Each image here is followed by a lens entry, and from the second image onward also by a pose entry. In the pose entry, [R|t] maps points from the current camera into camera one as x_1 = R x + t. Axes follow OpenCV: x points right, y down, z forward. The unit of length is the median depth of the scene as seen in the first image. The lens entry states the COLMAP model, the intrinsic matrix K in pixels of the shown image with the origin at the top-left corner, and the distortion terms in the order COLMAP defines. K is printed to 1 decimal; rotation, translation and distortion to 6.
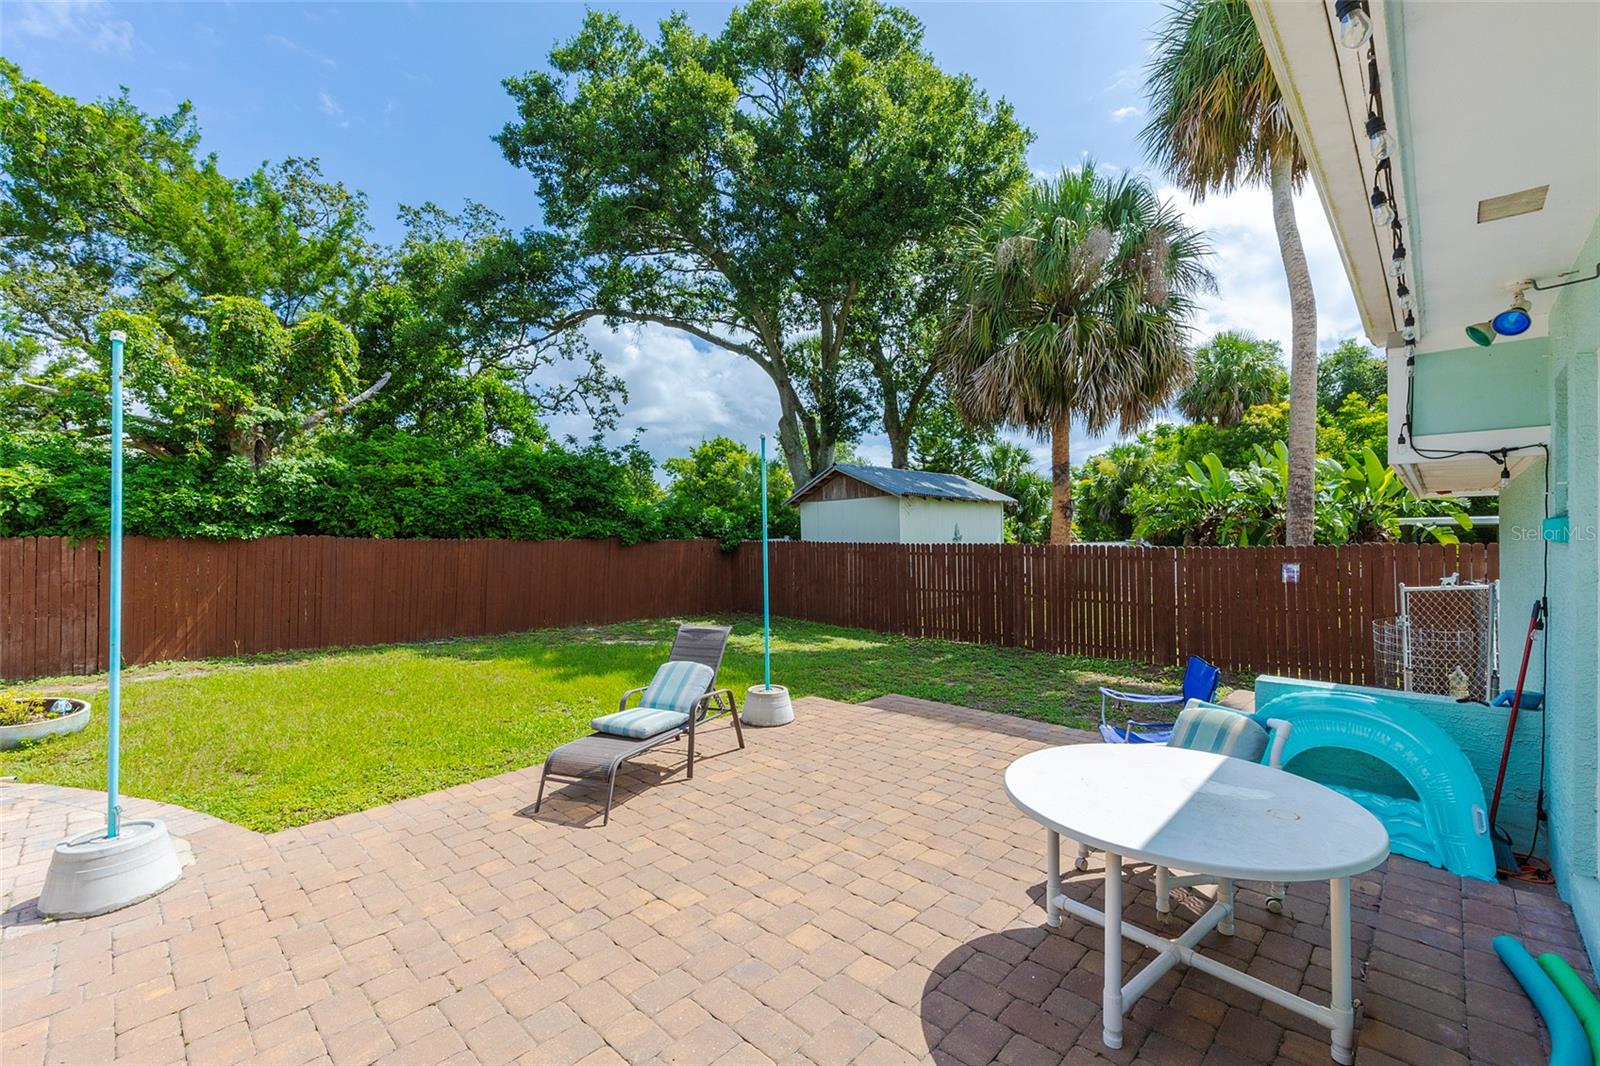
lens RADIAL K [[675.1, 0, 792.0], [0, 675.1, 513.3], [0, 0, 1]] dist [0.000894, 0.000287]
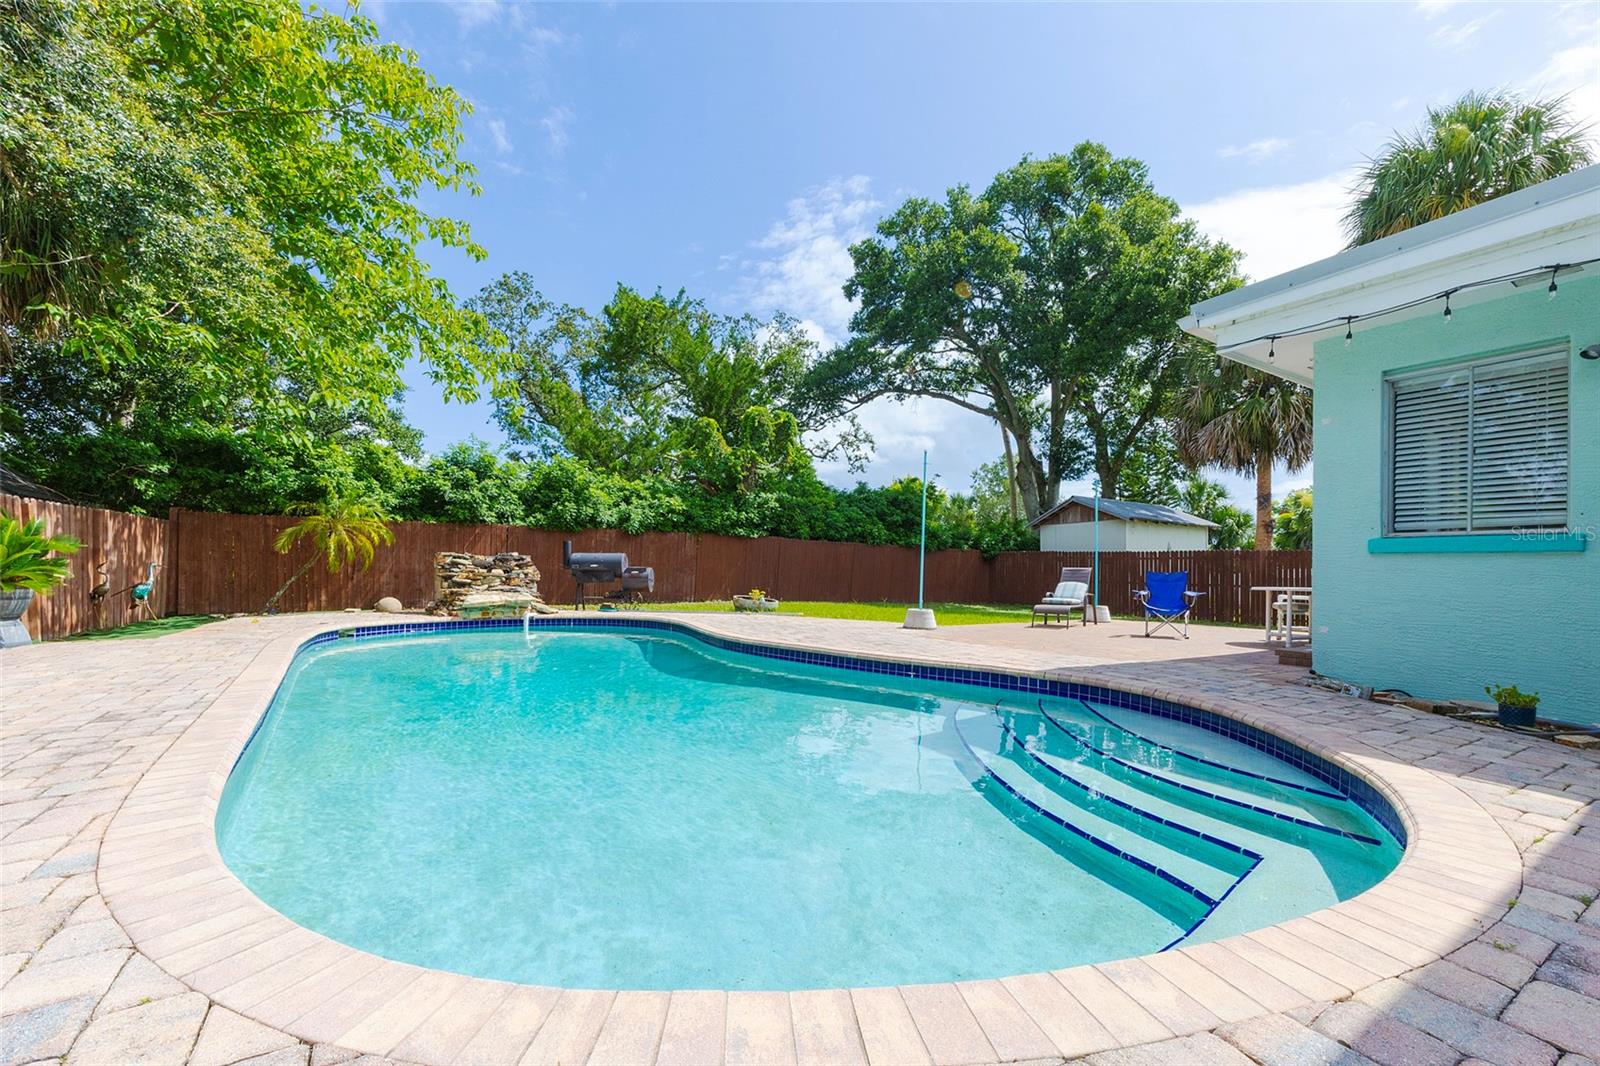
lens RADIAL K [[635.3, 0, 791.7], [0, 635.3, 544.2], [0, 0, 1]] dist [0.001445, 0.000207]
pose [[0.968827, 0.013743, -0.247358, -0.146628], [-0.015340, 0.999872, -0.004530, 0.033208], [0.247264, 0.008184, 0.968913, -0.338149]]
